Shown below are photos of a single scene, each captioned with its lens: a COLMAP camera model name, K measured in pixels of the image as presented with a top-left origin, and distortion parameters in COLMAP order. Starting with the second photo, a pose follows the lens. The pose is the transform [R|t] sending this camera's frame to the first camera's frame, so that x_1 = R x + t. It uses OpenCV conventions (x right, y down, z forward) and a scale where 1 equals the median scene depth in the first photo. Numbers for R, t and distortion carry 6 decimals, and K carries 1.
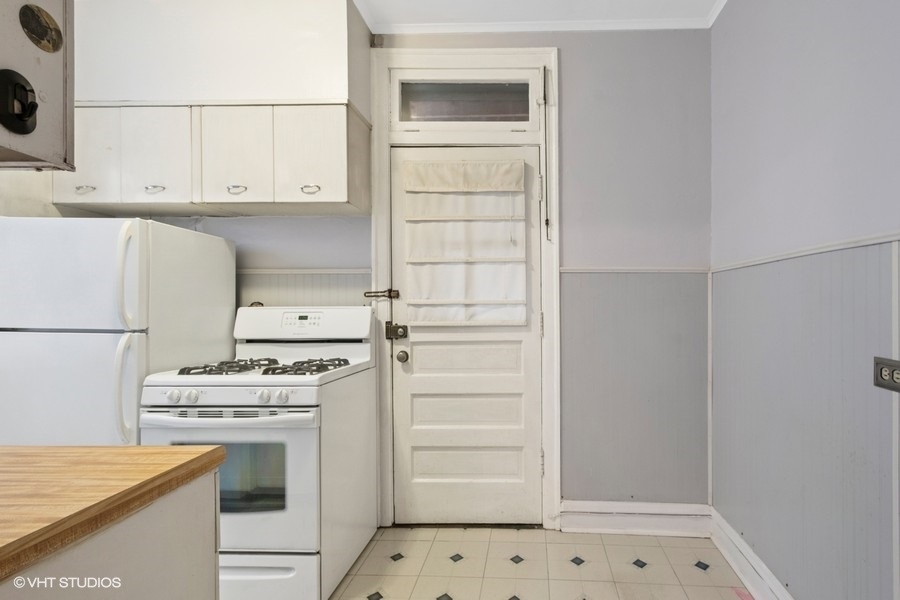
lens RADIAL K [[417.6, 0, 450.0], [0, 417.6, 300.0], [0, 0, 1]] dist [0.001619, 0.000350]
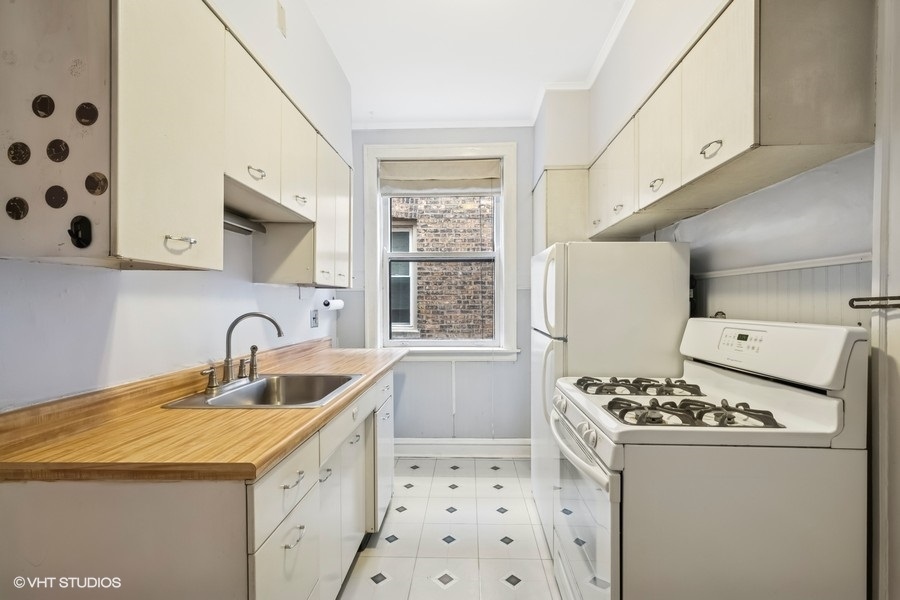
lens RADIAL K [[347.0, 0, 453.2], [0, 347.0, 310.9], [0, 0, 1]] dist [0.001511, 0.000133]
pose [[0.155027, 0.006405, -0.987889, 0.144264], [0.021246, 0.999726, 0.009816, -0.017540], [0.987682, -0.022510, 0.154849, 0.448309]]
